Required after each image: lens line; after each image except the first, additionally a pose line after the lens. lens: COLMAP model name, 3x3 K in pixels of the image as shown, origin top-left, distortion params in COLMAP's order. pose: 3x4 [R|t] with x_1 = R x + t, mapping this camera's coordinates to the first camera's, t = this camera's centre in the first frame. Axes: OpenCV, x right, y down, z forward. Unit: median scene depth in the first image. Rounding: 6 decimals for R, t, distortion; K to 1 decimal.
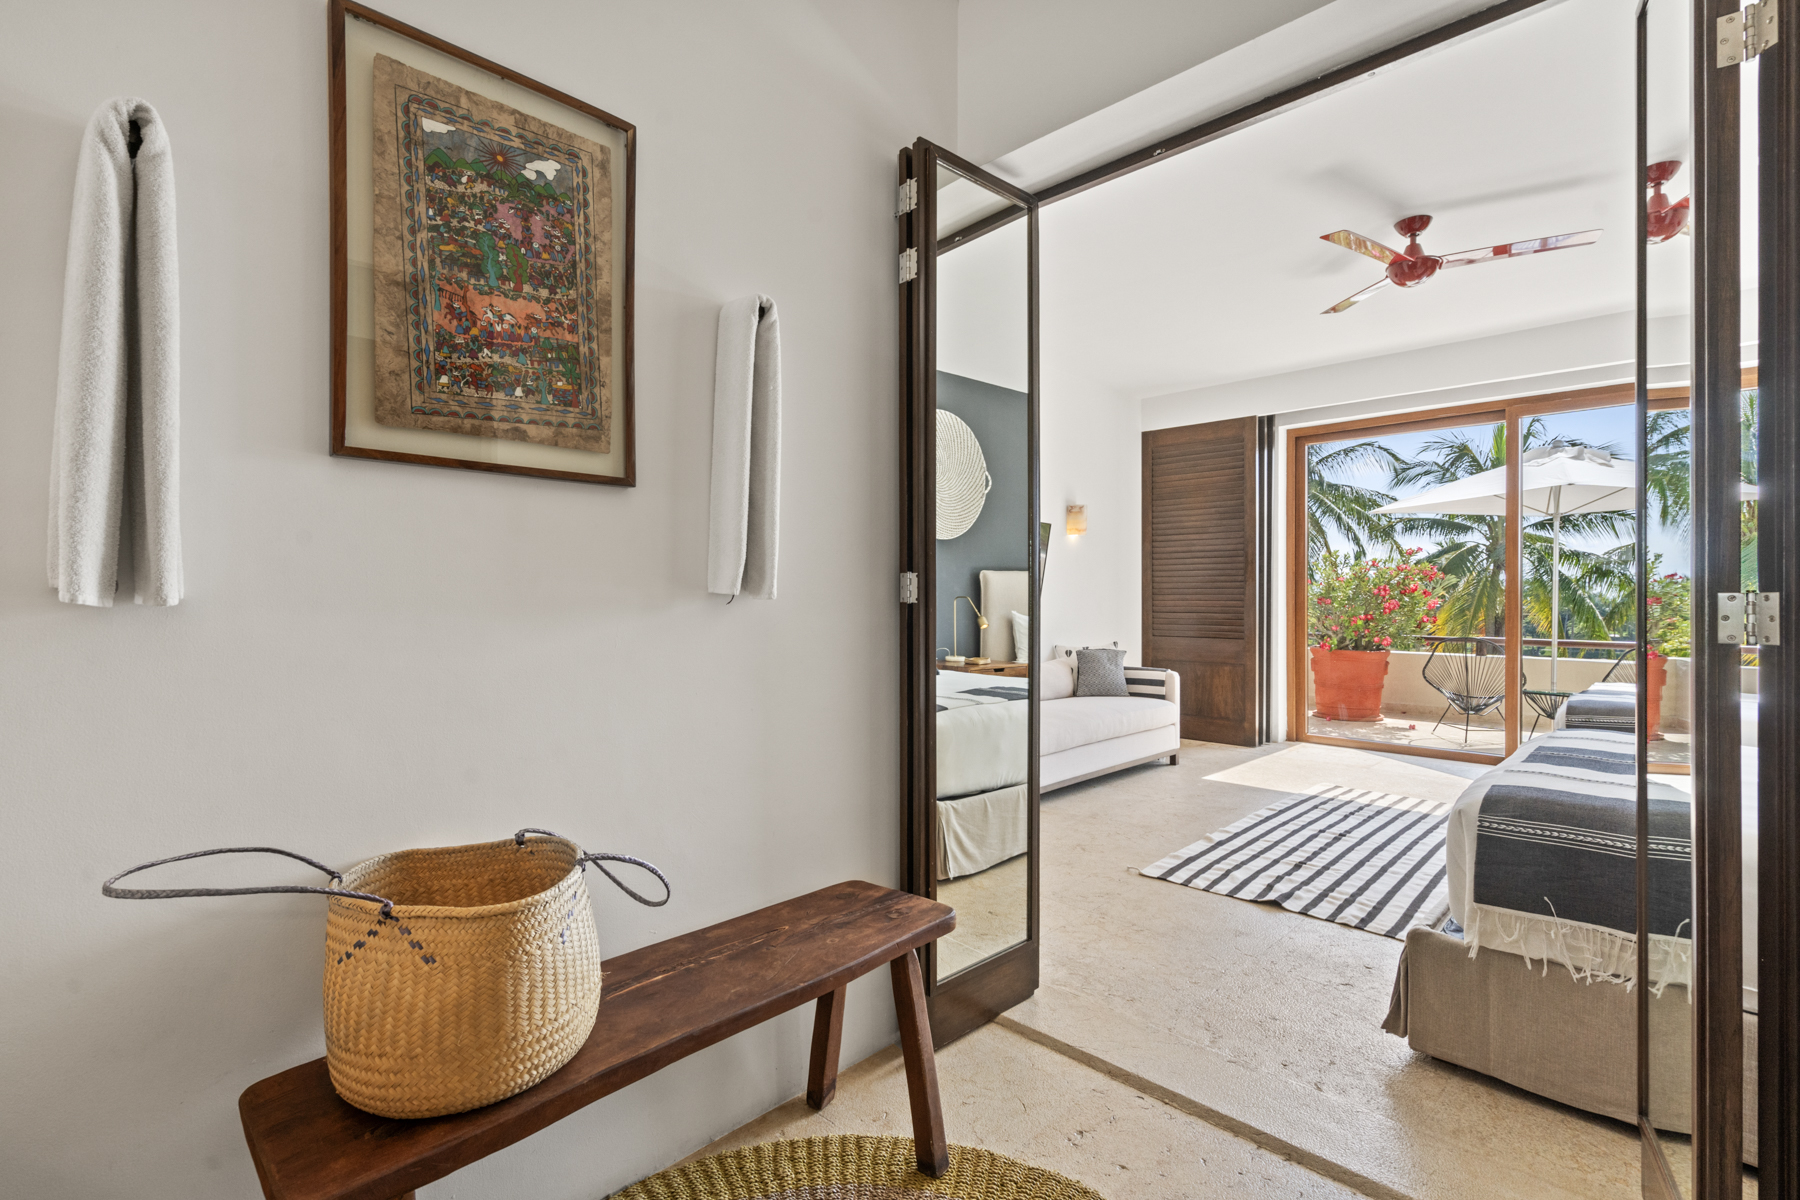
lens RADIAL K [[820.9, 0, 894.1], [0, 820.9, 598.2], [0, 0, 1]] dist [-0.006350, -0.000321]
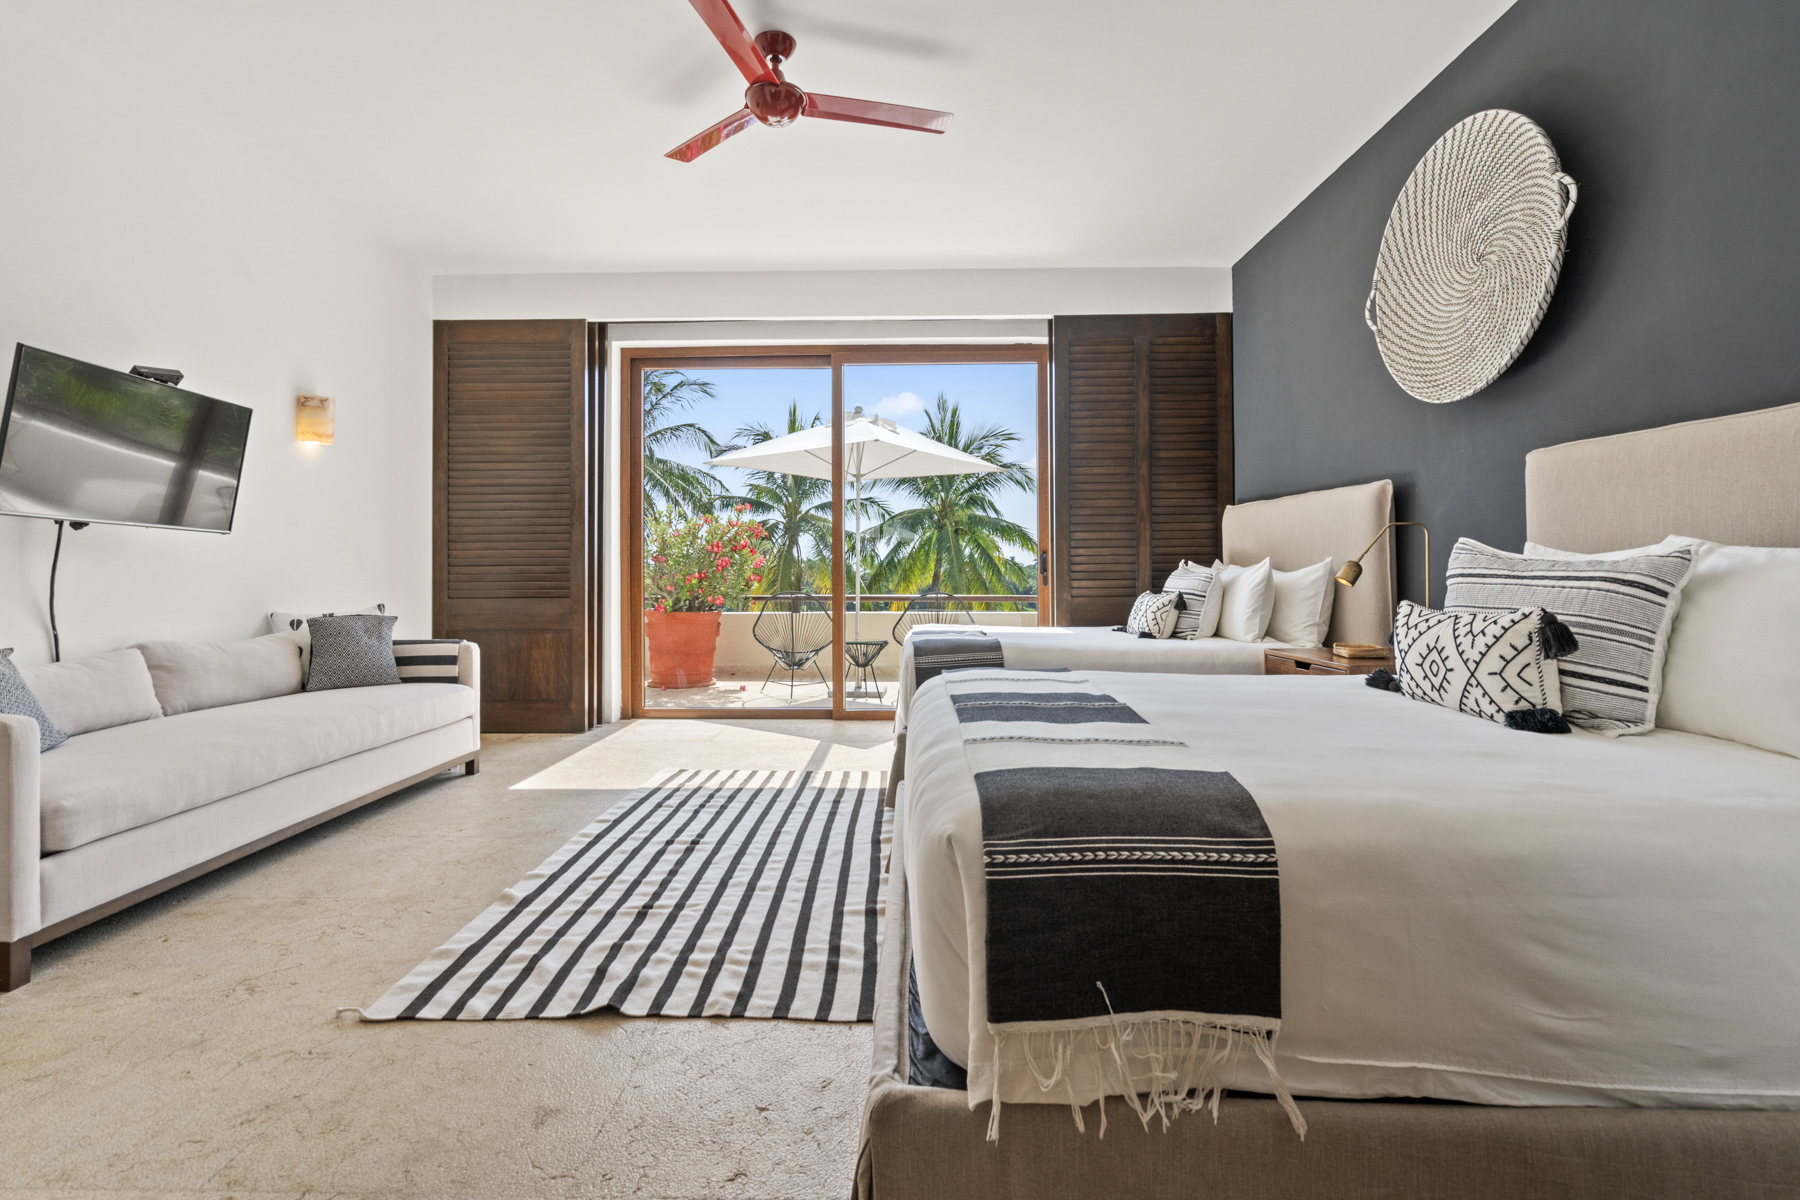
lens RADIAL K [[836.8, 0, 884.8], [0, 836.8, 553.6], [0, 0, 1]] dist [-0.006379, -0.000120]
pose [[0.728402, 0.009681, 0.685082, 0.105597], [0.008905, 0.999682, -0.023594, 0.032817], [-0.685093, 0.023287, 0.728084, 0.226619]]
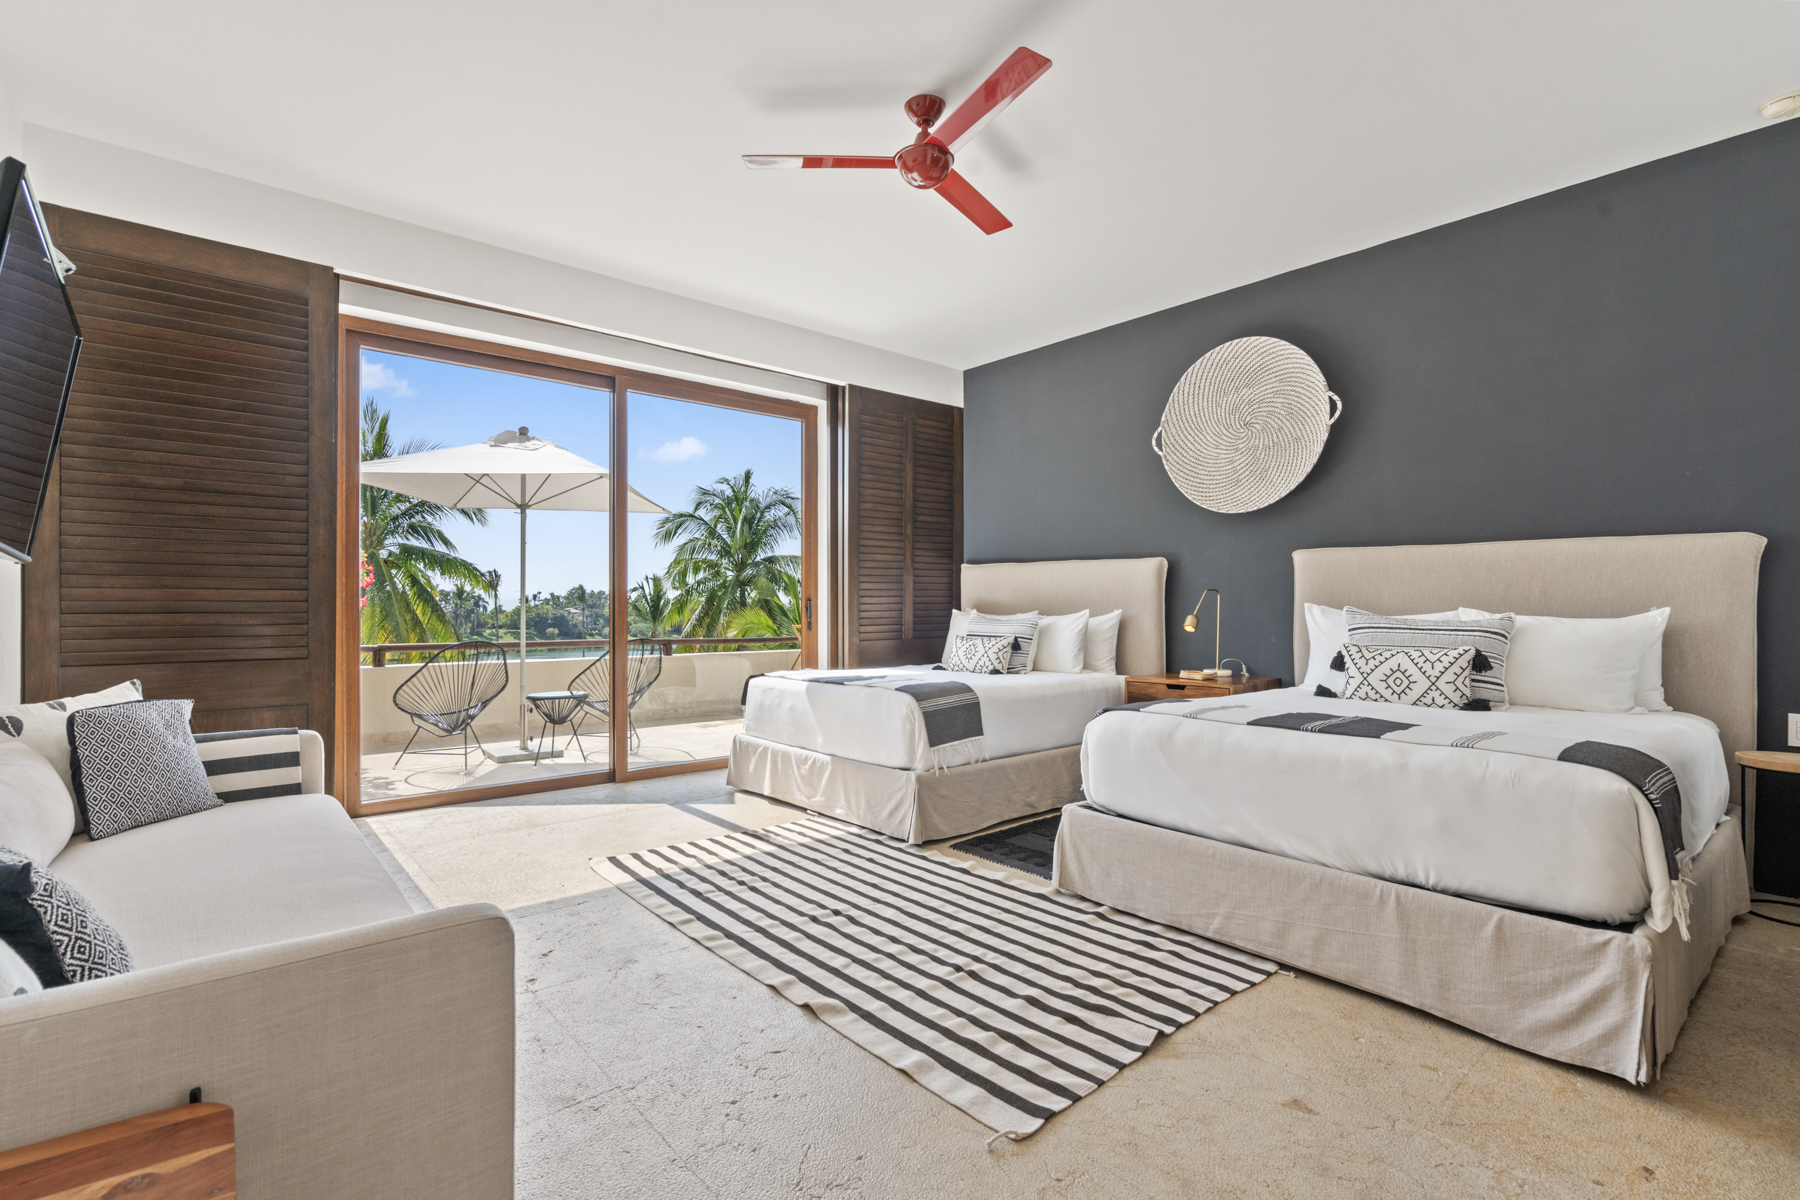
lens RADIAL K [[820.9, 0, 894.1], [0, 820.9, 598.2], [0, 0, 1]] dist [-0.006350, -0.000321]
pose [[0.089531, 0.008214, 0.995950, -0.106731], [0.004657, 0.999952, -0.008666, 0.017585], [-0.995973, 0.005414, 0.089488, 0.618193]]
